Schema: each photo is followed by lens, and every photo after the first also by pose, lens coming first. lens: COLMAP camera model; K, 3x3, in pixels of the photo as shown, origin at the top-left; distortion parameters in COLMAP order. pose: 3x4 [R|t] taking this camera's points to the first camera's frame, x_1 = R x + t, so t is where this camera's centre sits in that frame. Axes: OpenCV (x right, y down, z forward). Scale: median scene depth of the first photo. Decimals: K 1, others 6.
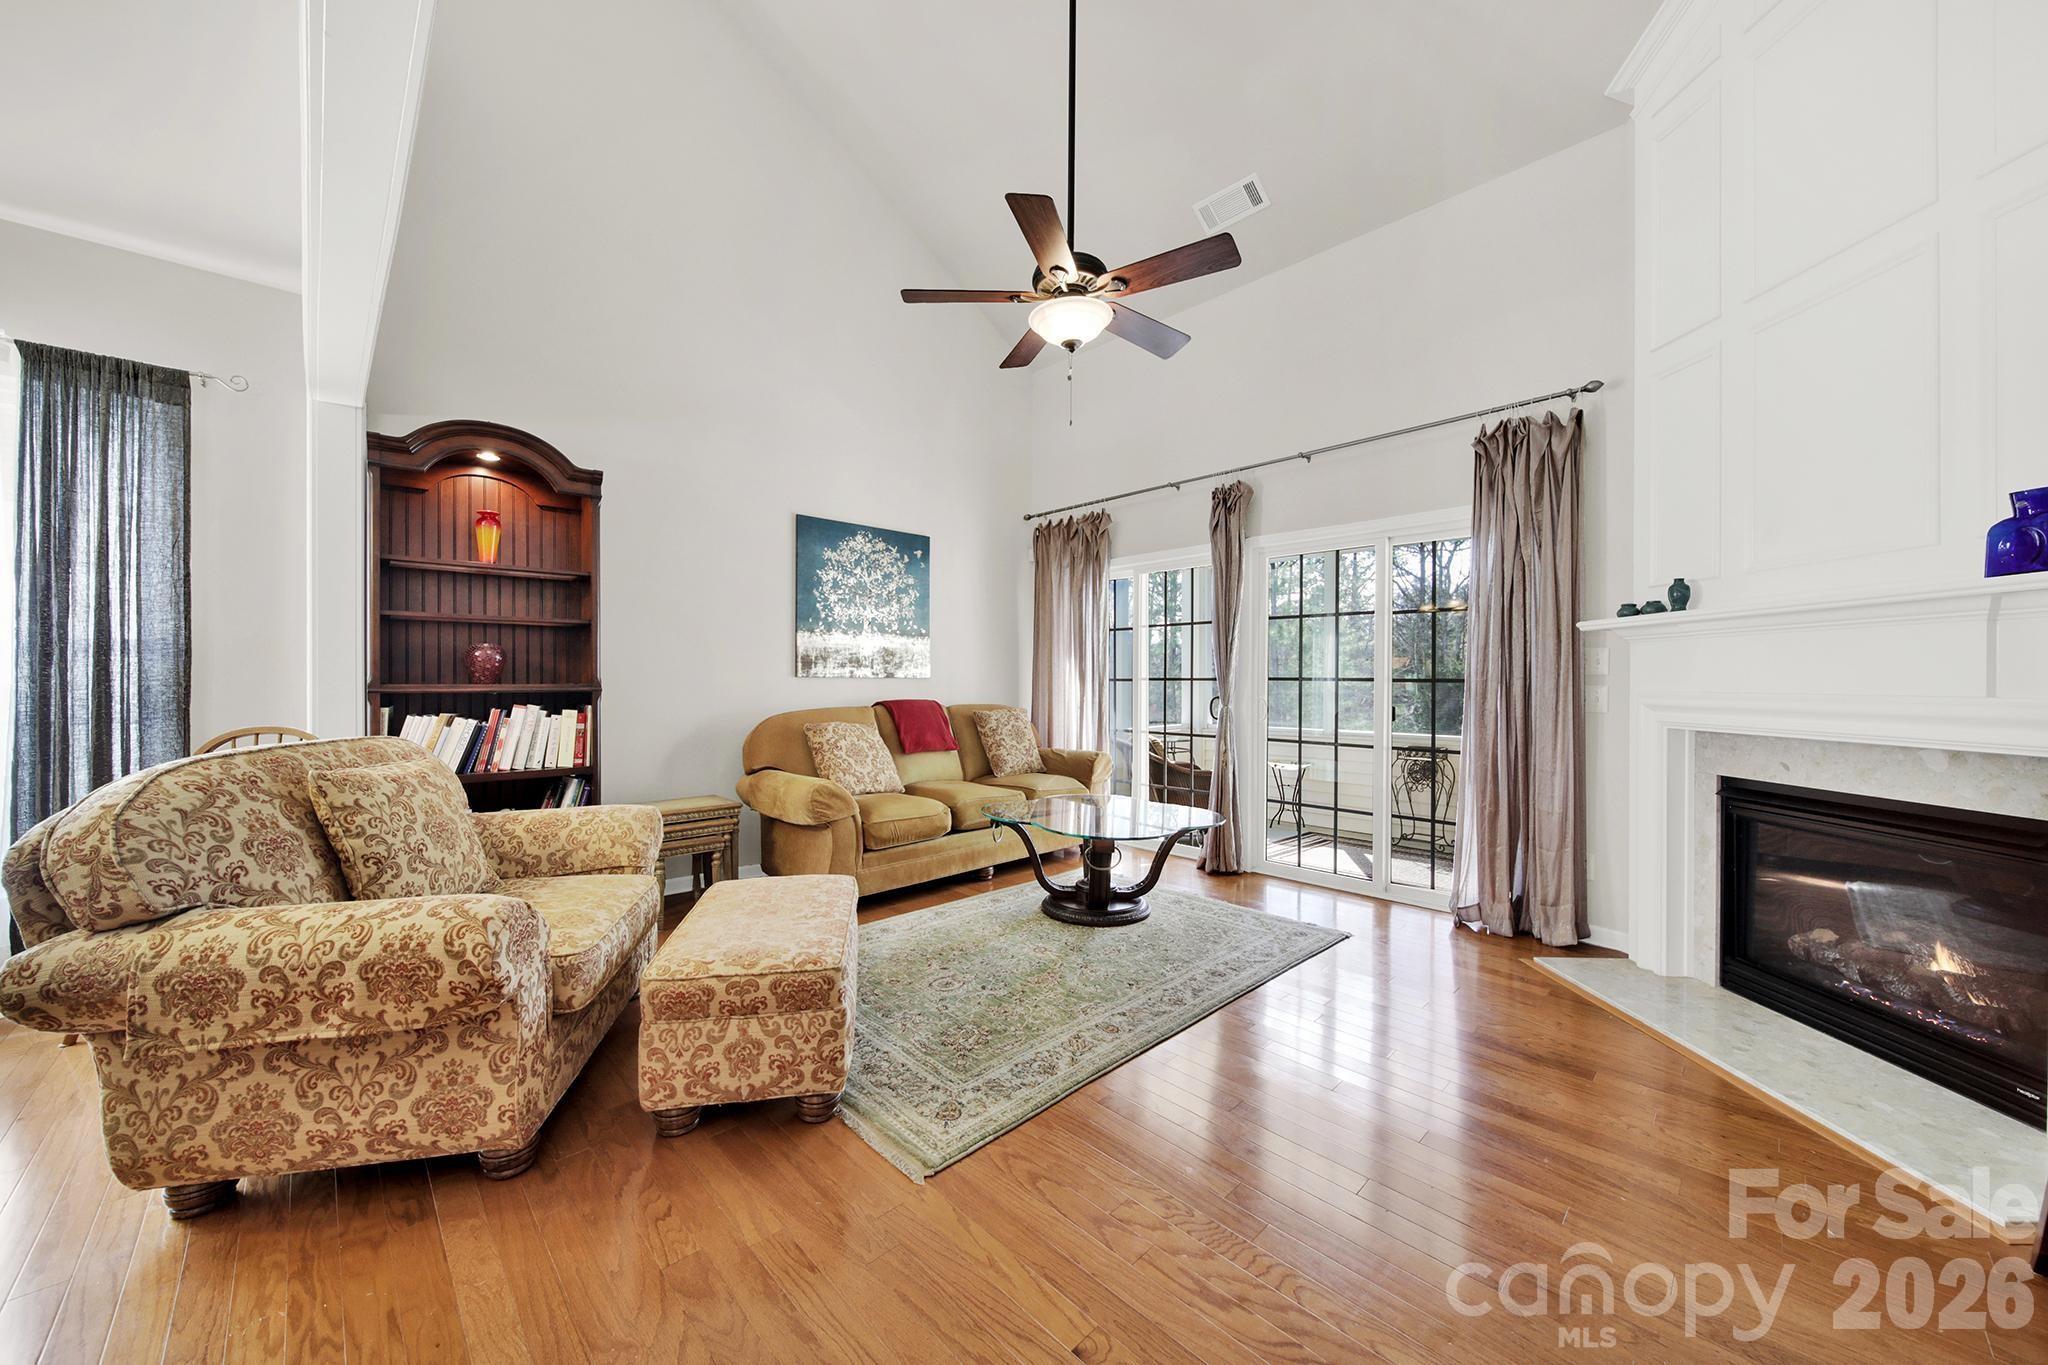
lens RADIAL K [[729.7, 0, 1026.0], [0, 729.7, 679.9], [0, 0, 1]] dist [-0.009104, -0.000353]
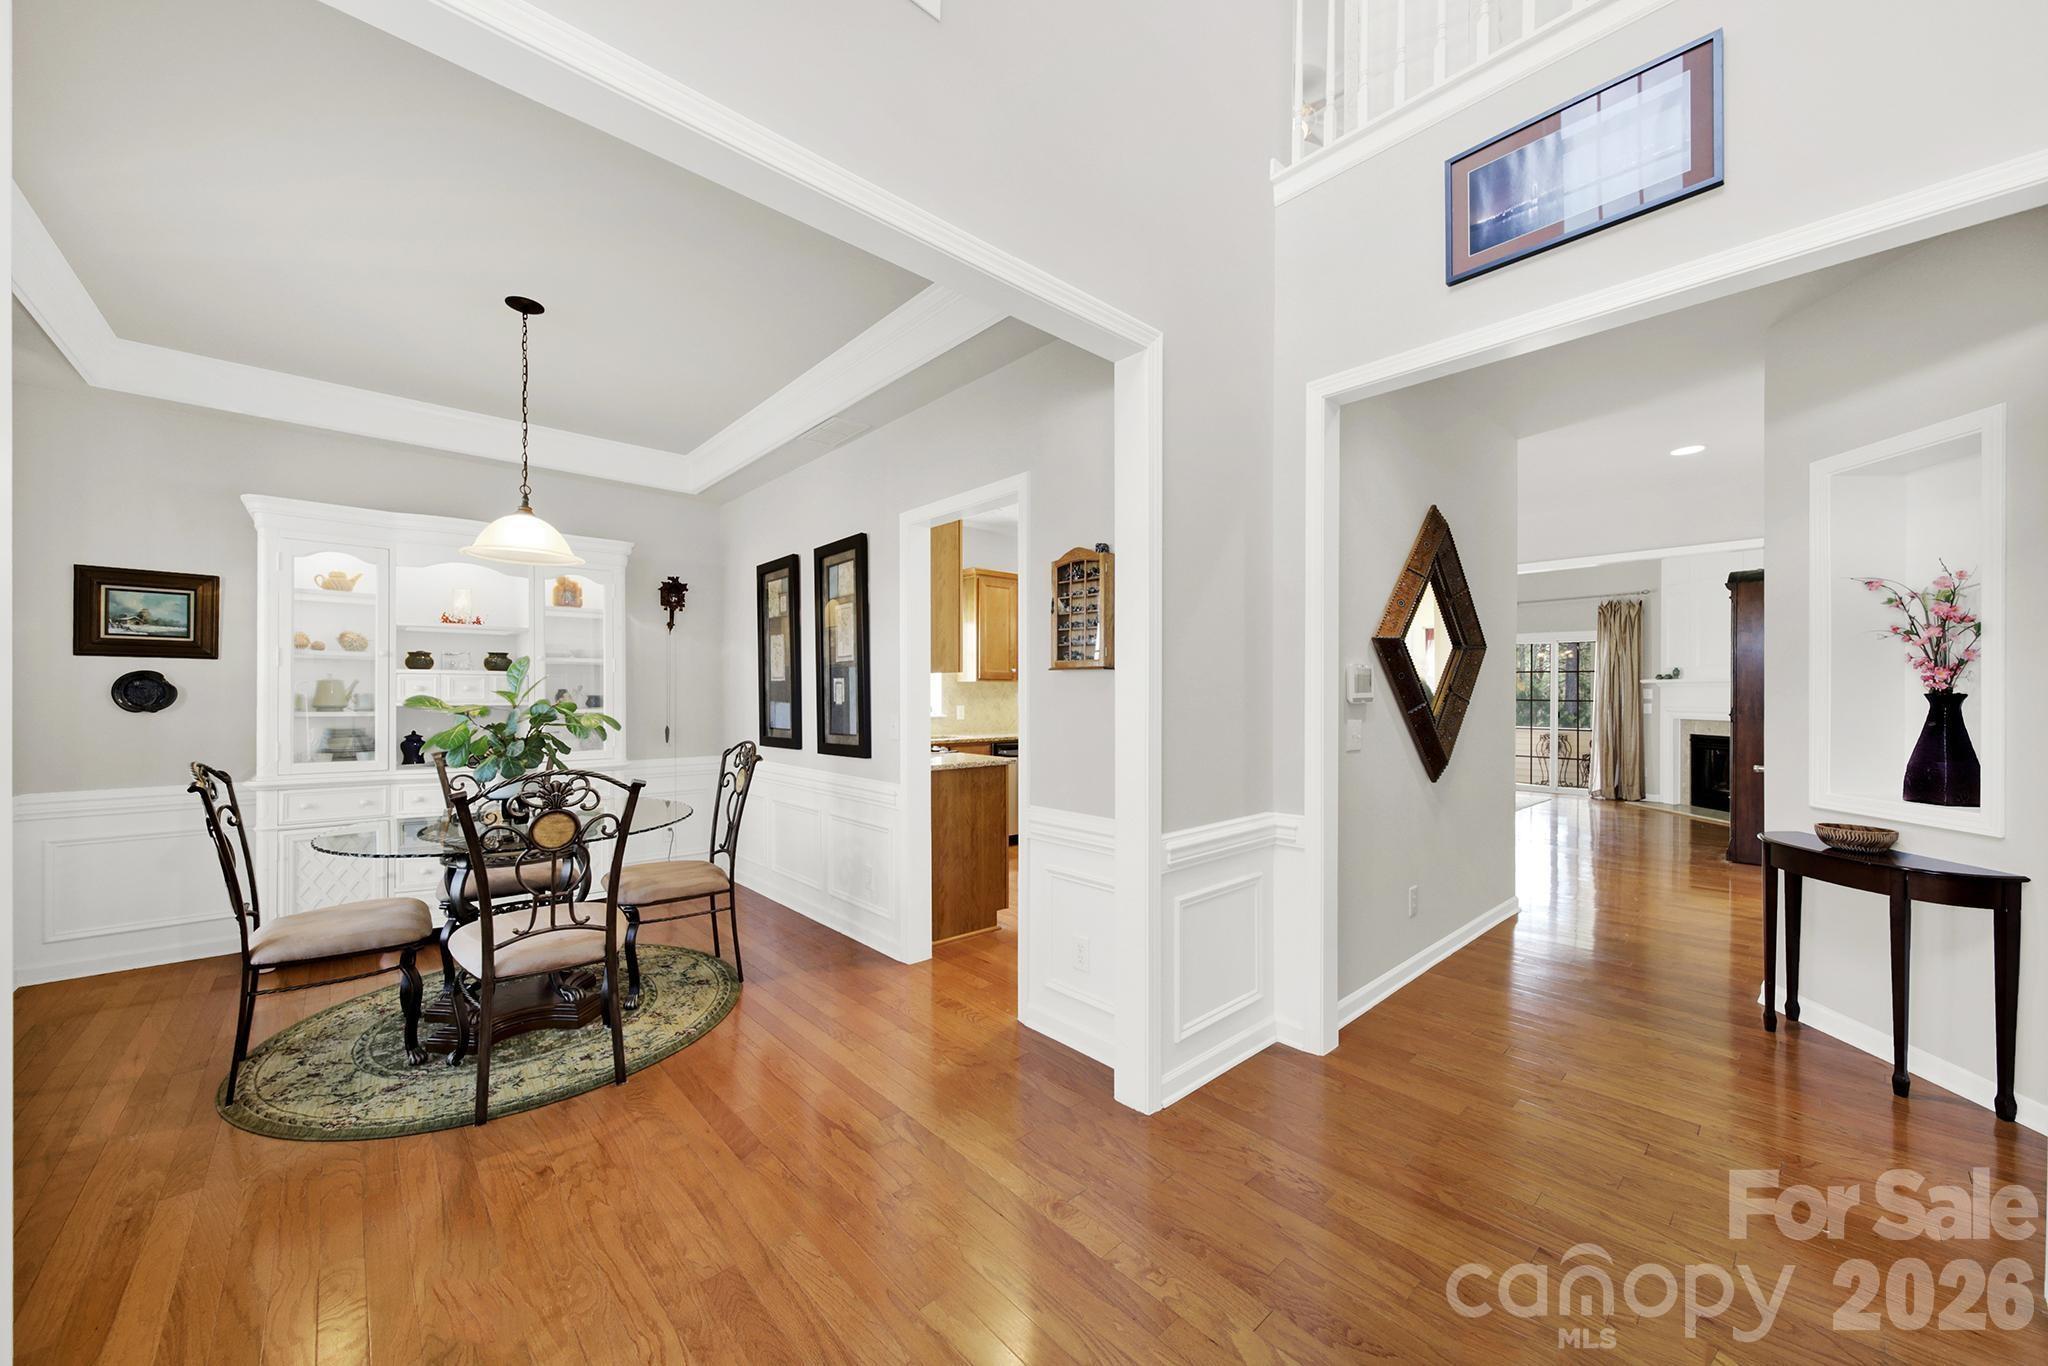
lens RADIAL K [[765.4, 0, 1015.1], [0, 765.4, 693.0], [0, 0, 1]] dist [-0.002448, -0.000441]
pose [[0.998943, -0.002771, -0.045889, -1.278267], [0.002703, 0.999995, -0.001540, -0.029771], [0.045893, 0.001414, 0.998945, -1.735912]]
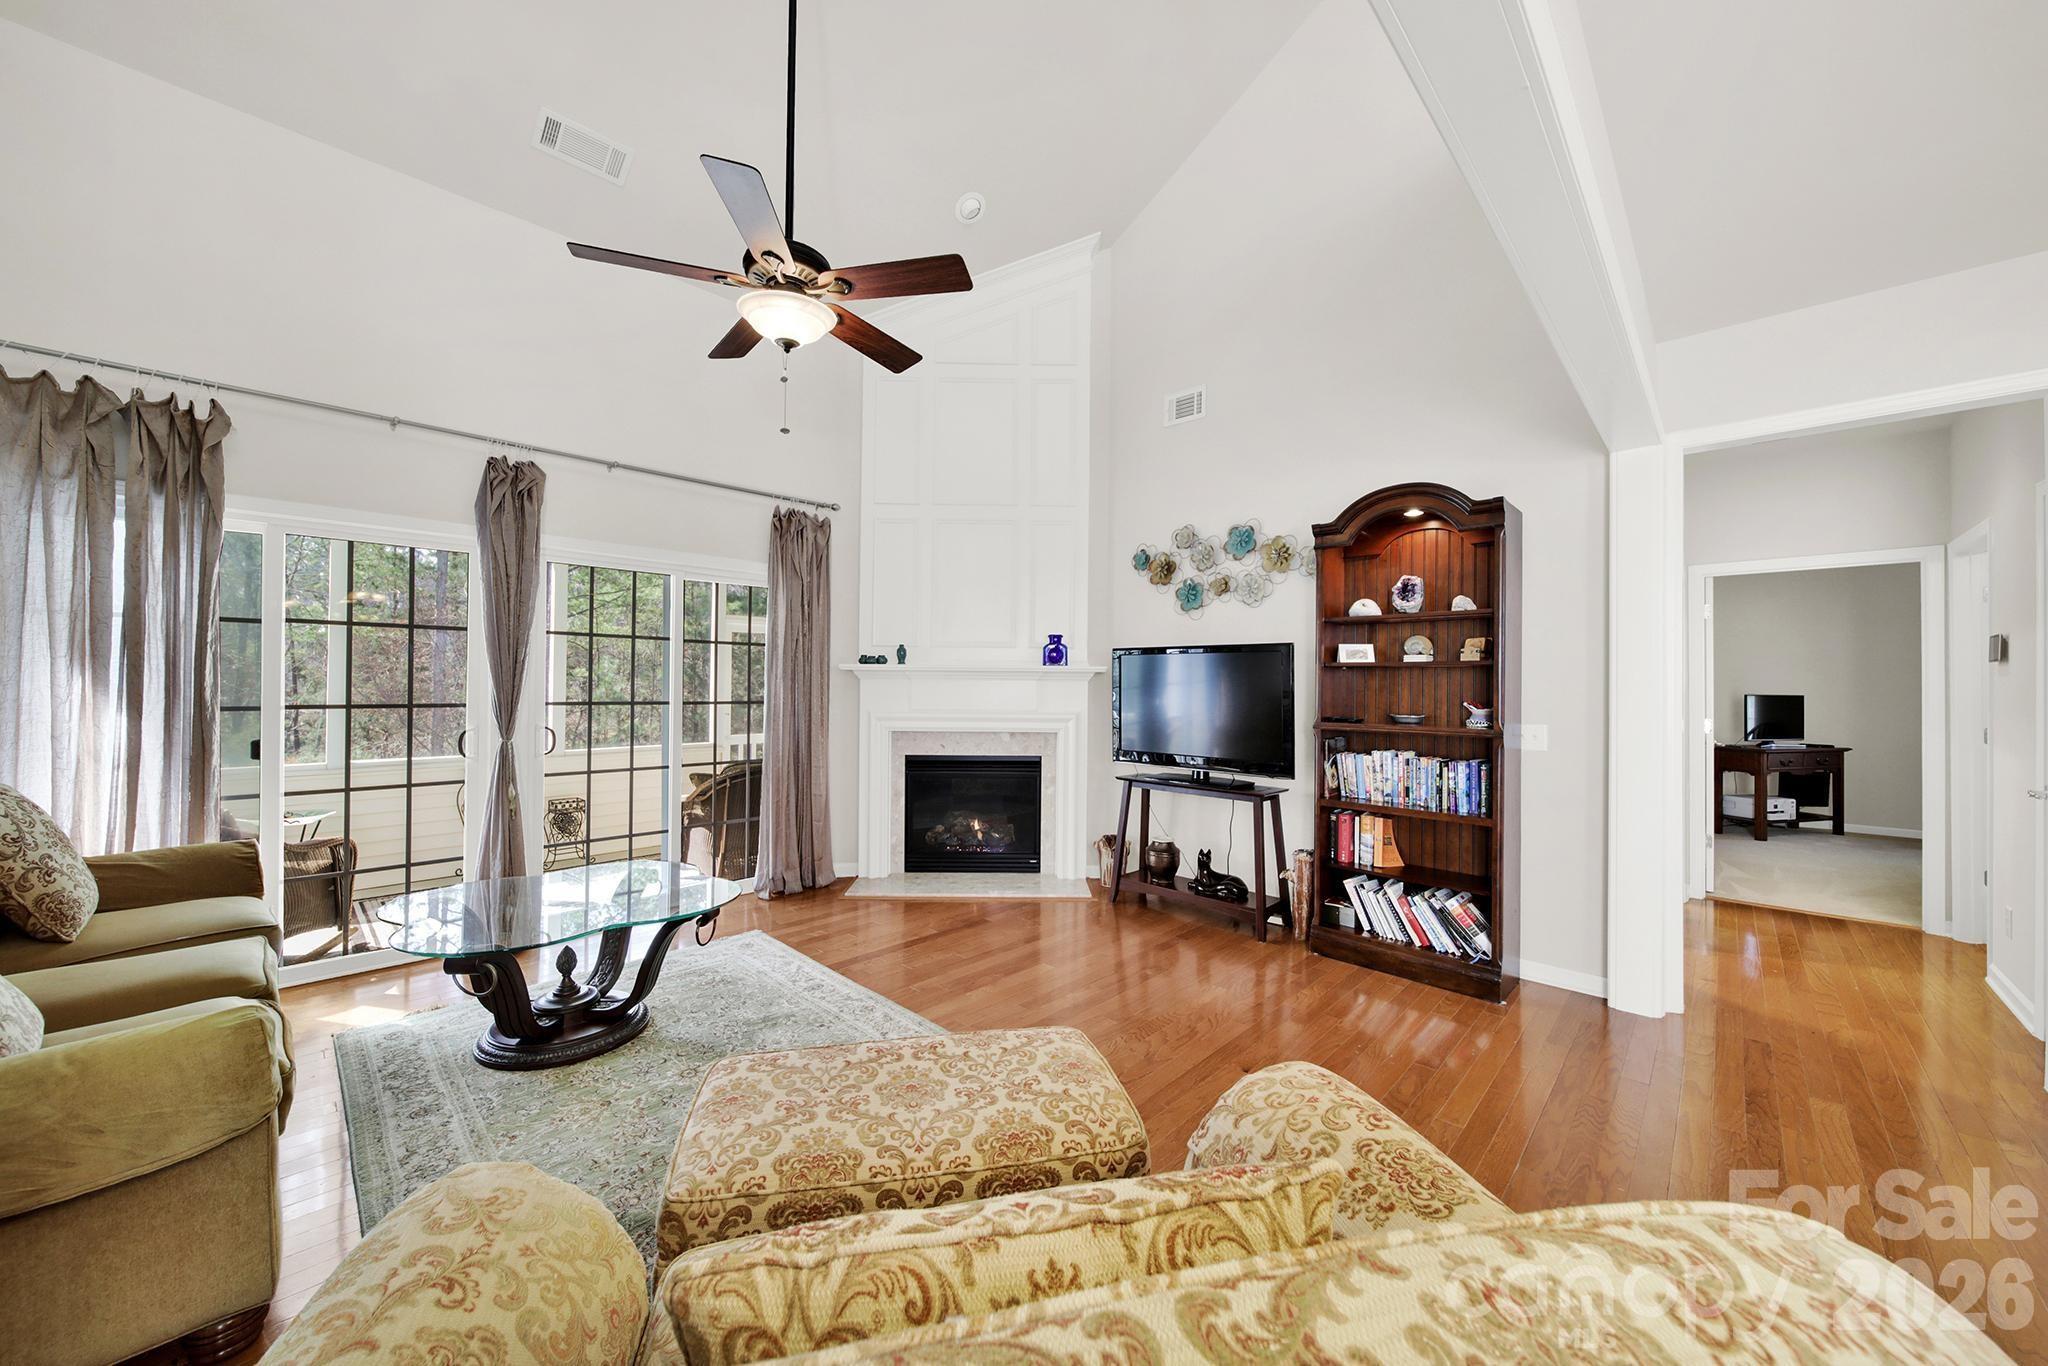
lens RADIAL K [[729.7, 0, 1026.0], [0, 729.7, 680.4], [0, 0, 1]] dist [-0.009104, -0.000353]
pose [[-0.040604, 0.002489, 0.999172, -0.671639], [-0.008419, 0.999961, -0.002833, -0.039885], [-0.999140, -0.008527, -0.040582, 0.597493]]
